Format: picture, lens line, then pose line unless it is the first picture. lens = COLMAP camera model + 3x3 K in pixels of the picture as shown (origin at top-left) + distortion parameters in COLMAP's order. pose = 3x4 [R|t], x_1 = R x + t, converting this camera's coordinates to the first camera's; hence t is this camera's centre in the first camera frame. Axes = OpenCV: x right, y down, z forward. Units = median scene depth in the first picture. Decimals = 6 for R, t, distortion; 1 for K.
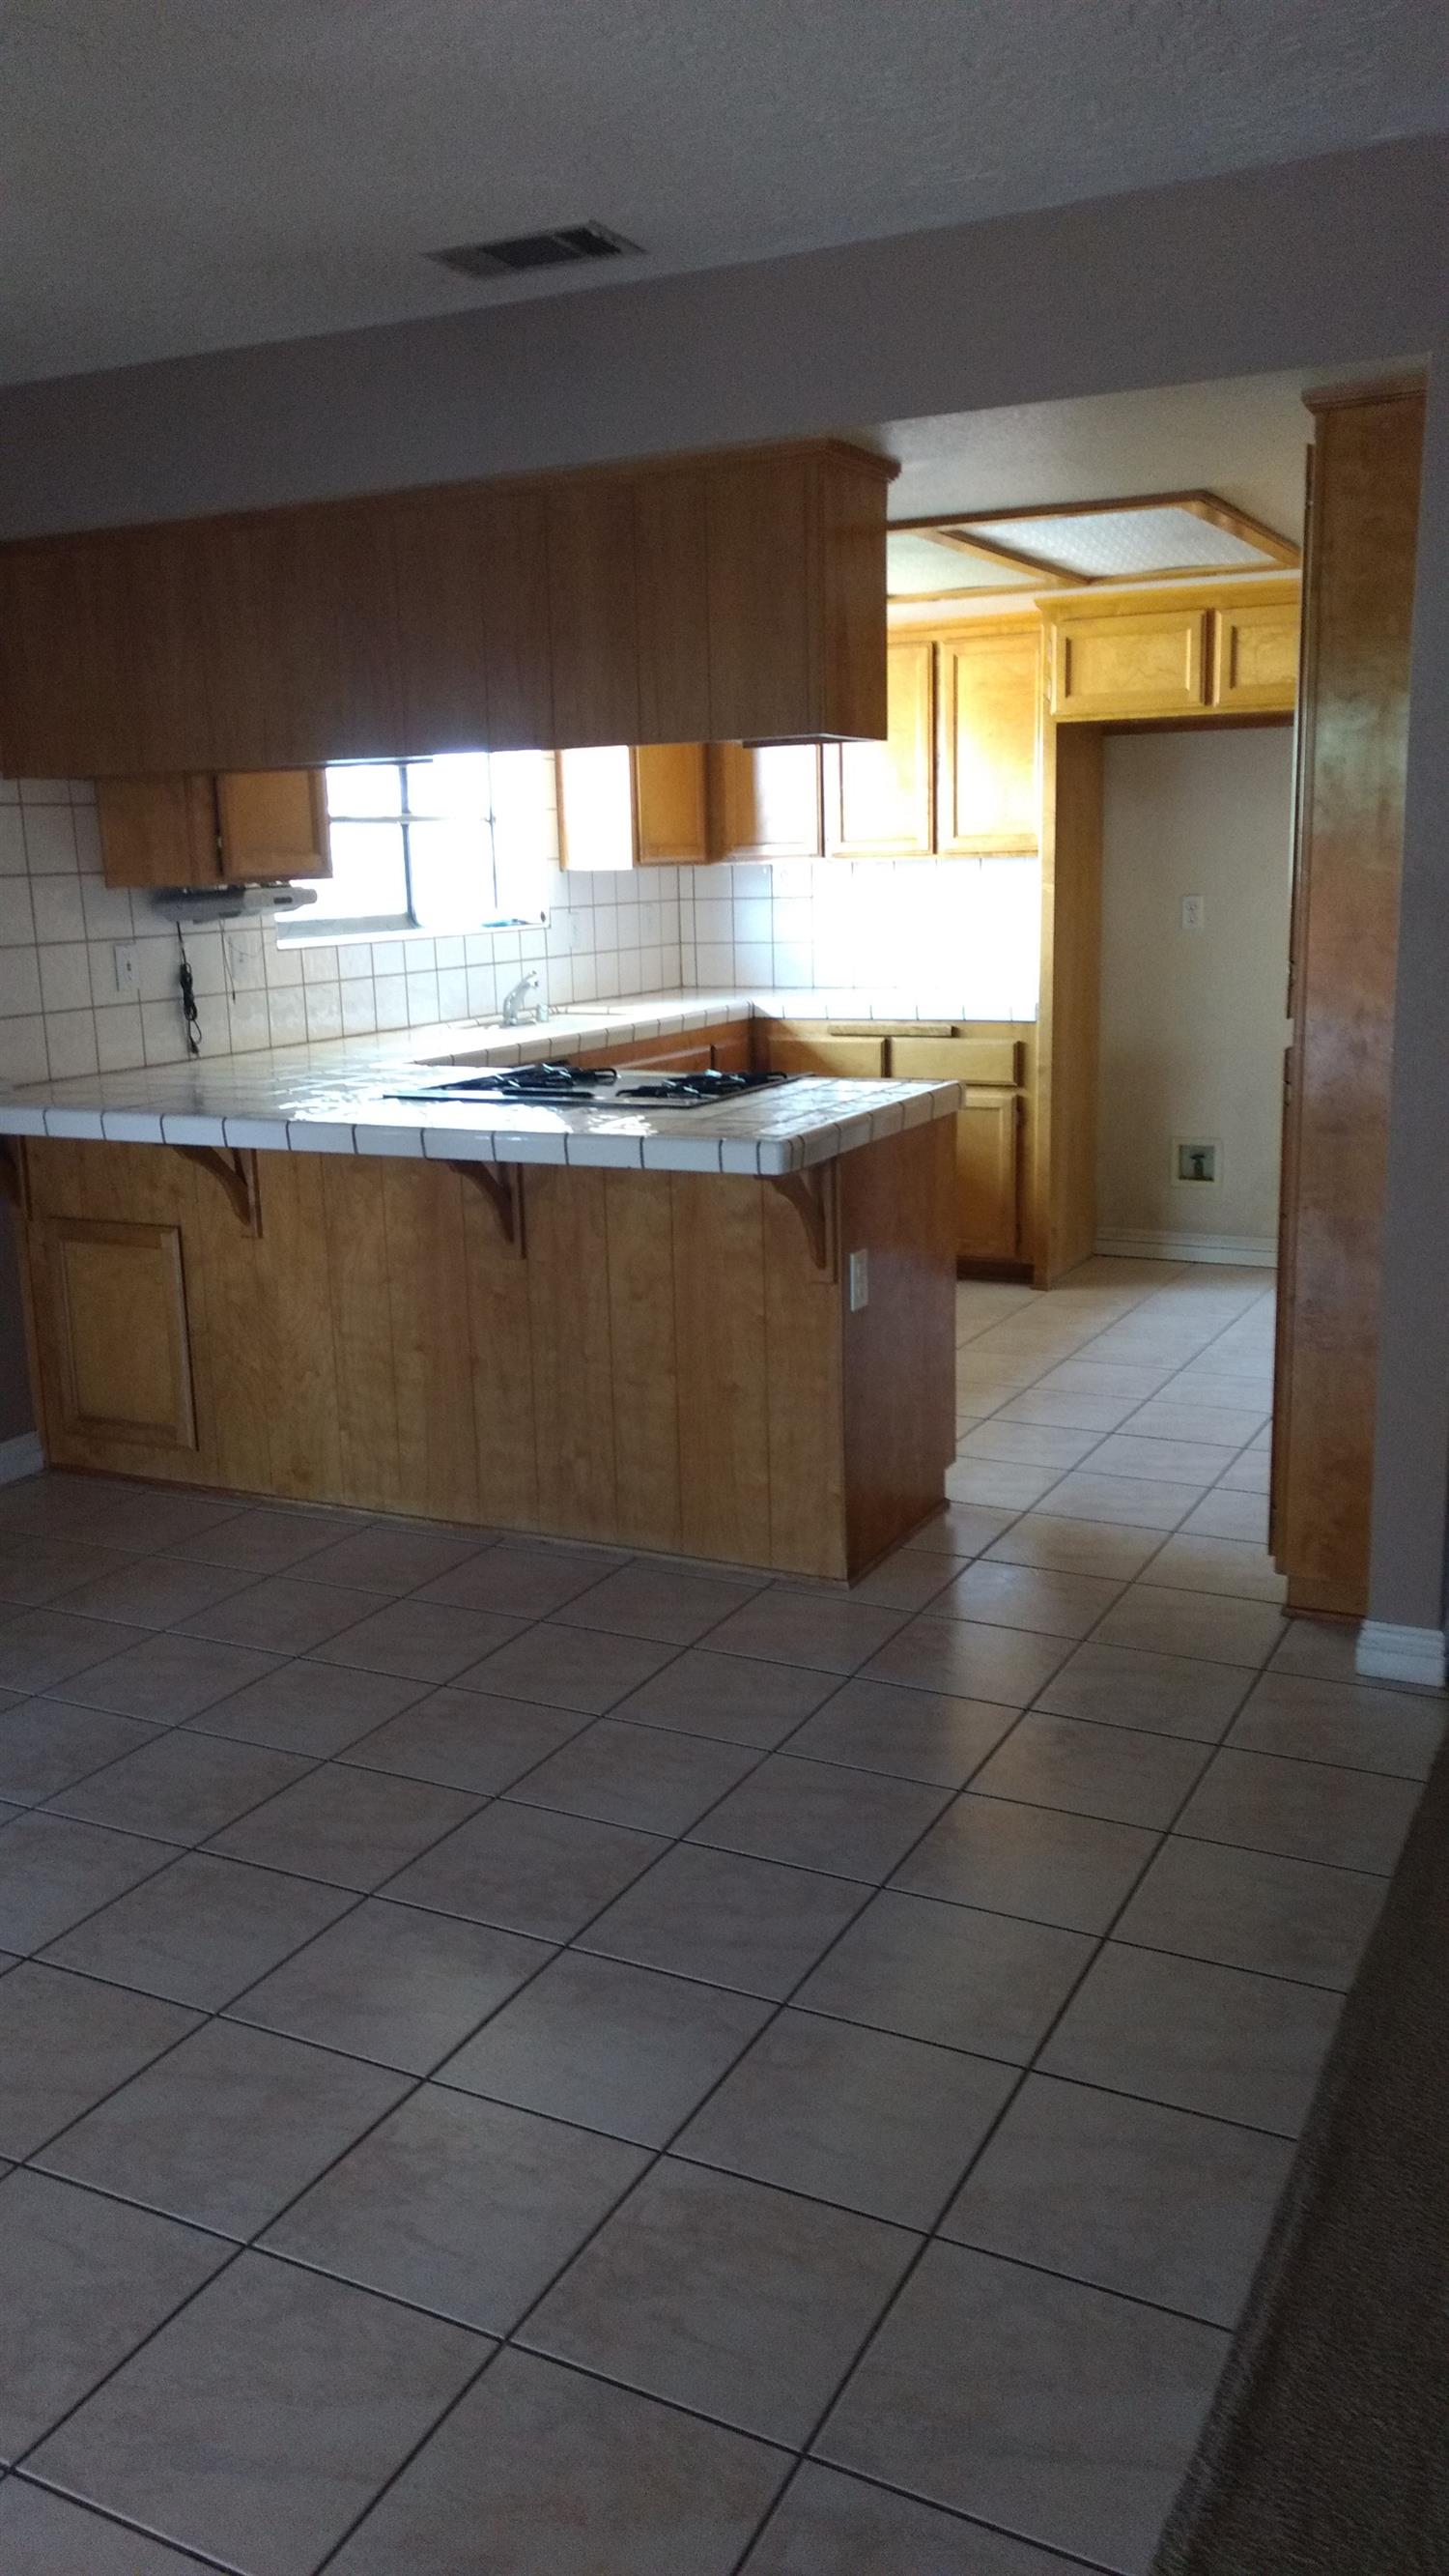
lens RADIAL K [[2021.2, 0, 748.1], [0, 2021.2, 1288.8], [0, 0, 1]] dist [0.035374, 0.007708]
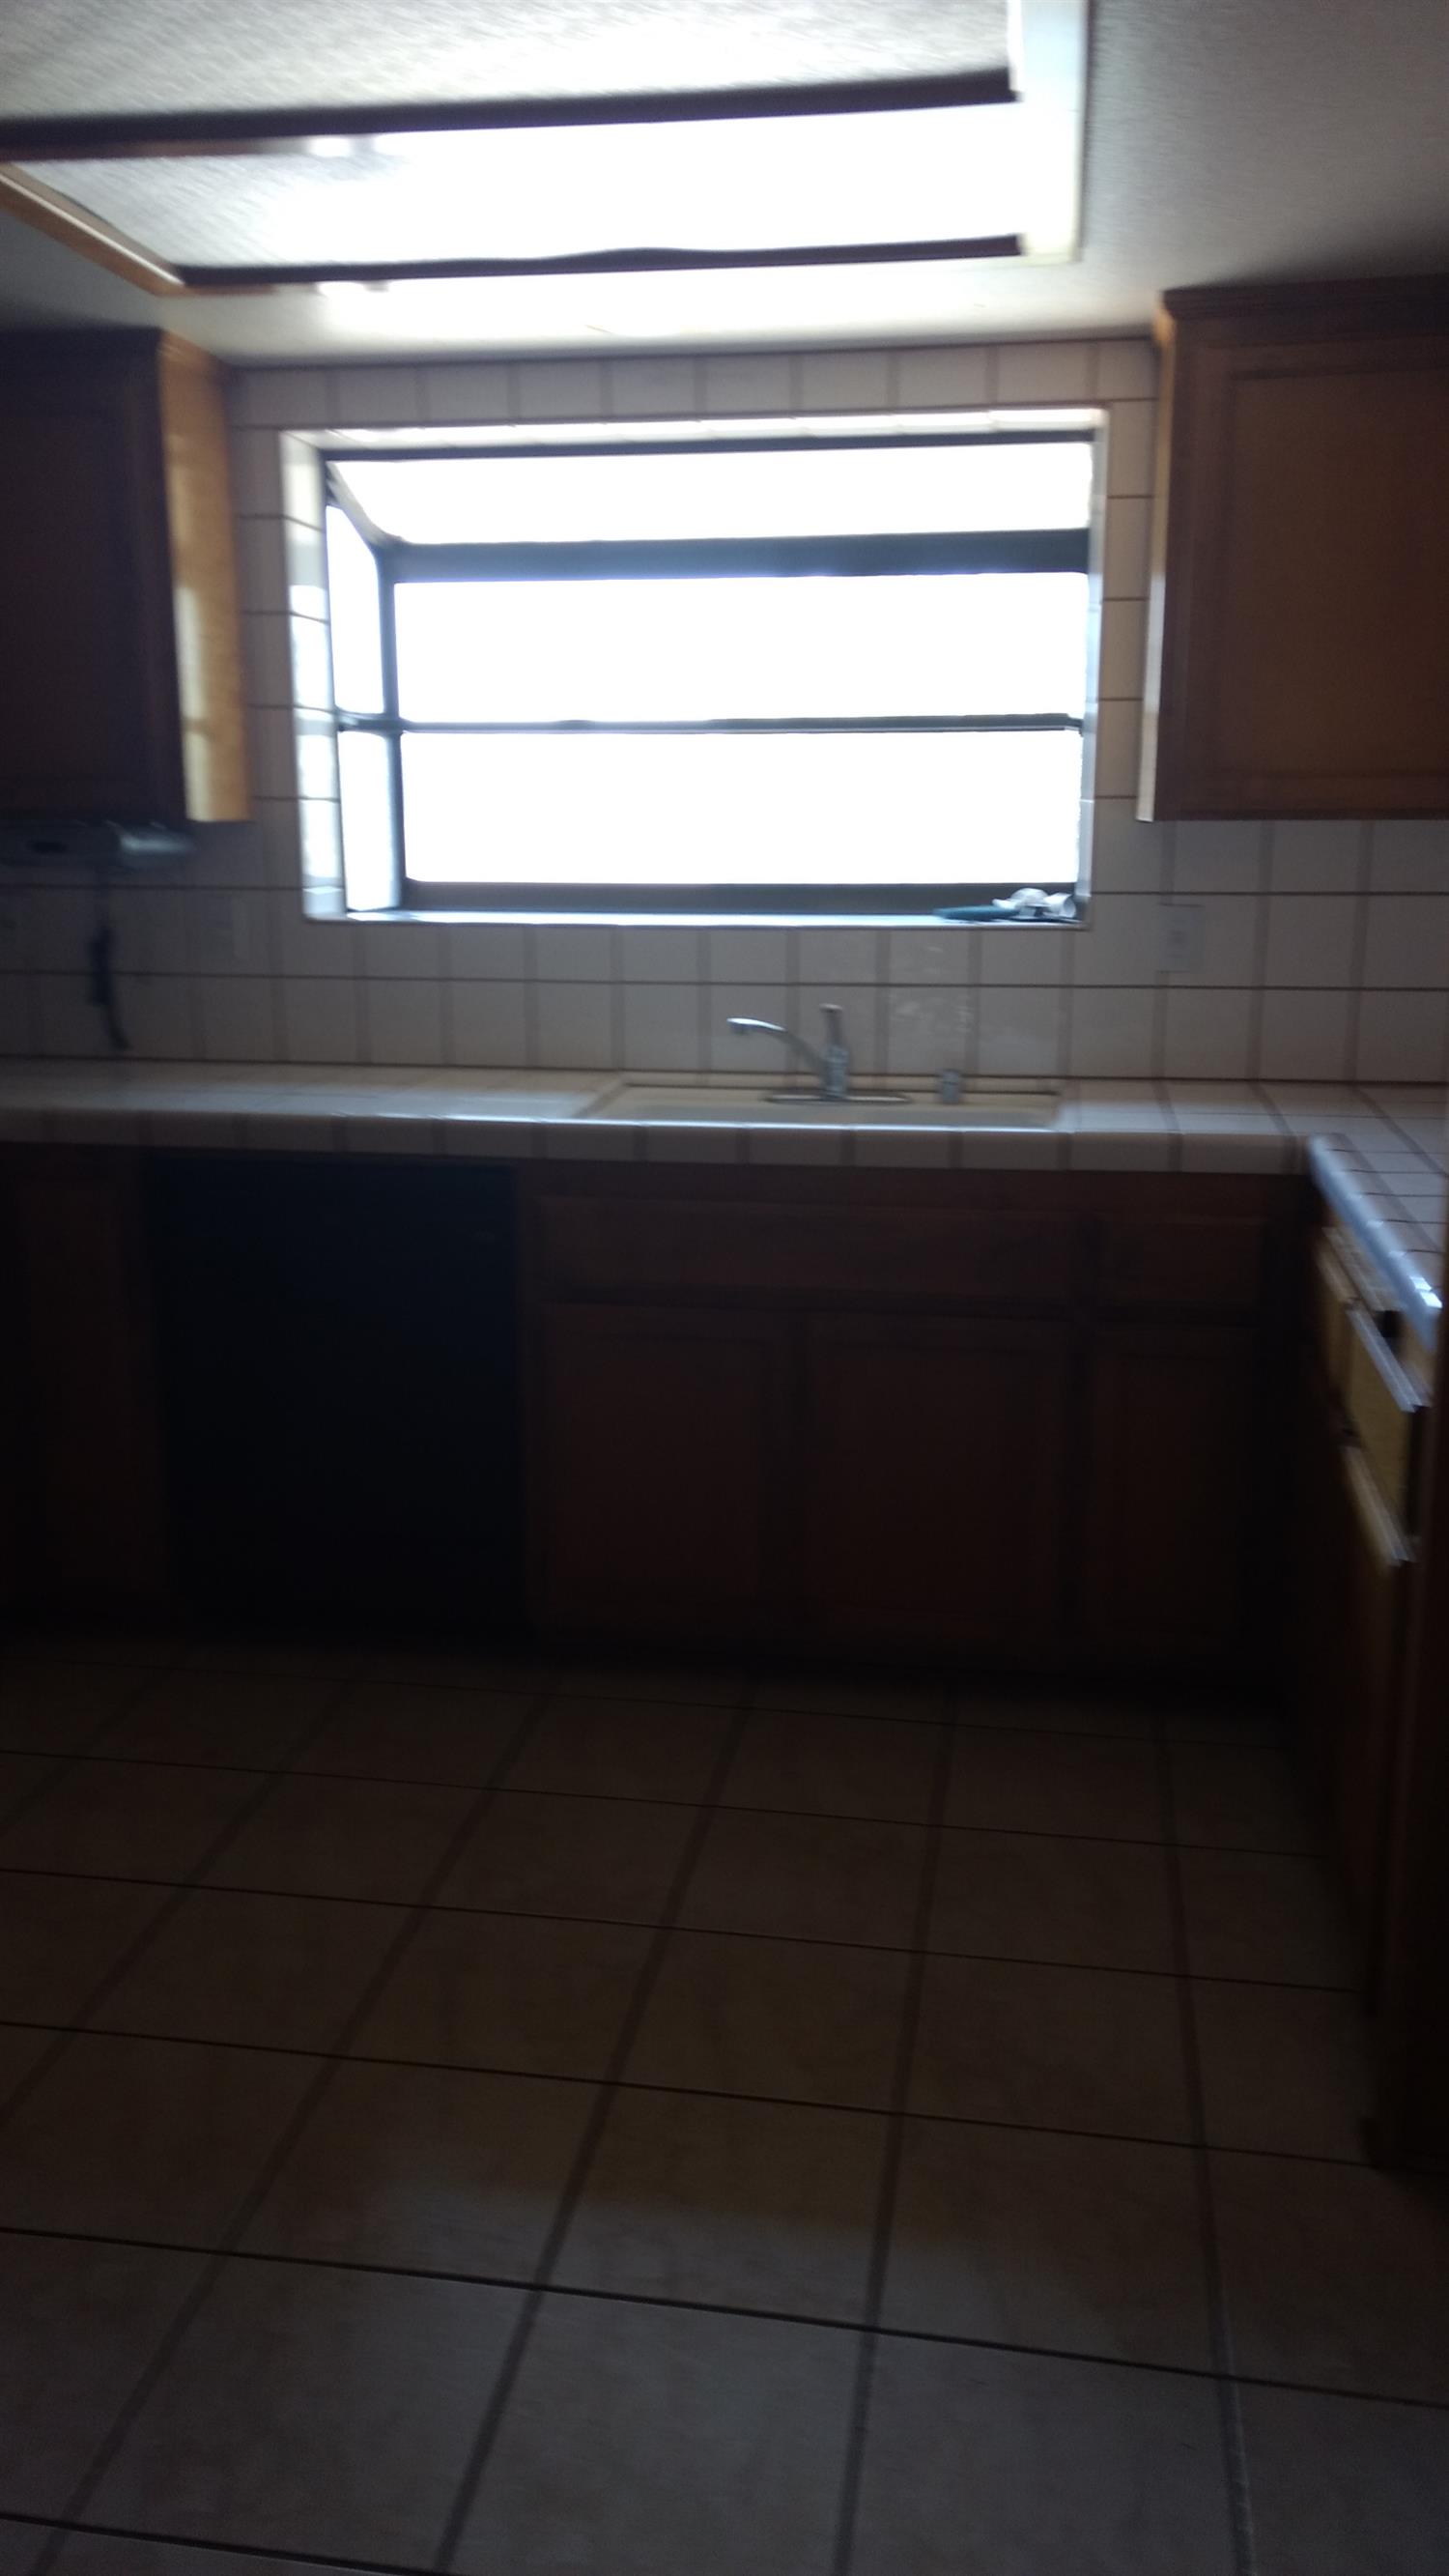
lens RADIAL K [[2021.2, 0, 735.2], [0, 2021.2, 1229.9], [0, 0, 1]] dist [0.035374, 0.007708]
pose [[0.300516, 0.223008, -0.927339, 0.427799], [-0.210459, 0.963820, 0.163579, -0.192796], [0.930267, 0.146009, 0.336578, 0.850769]]
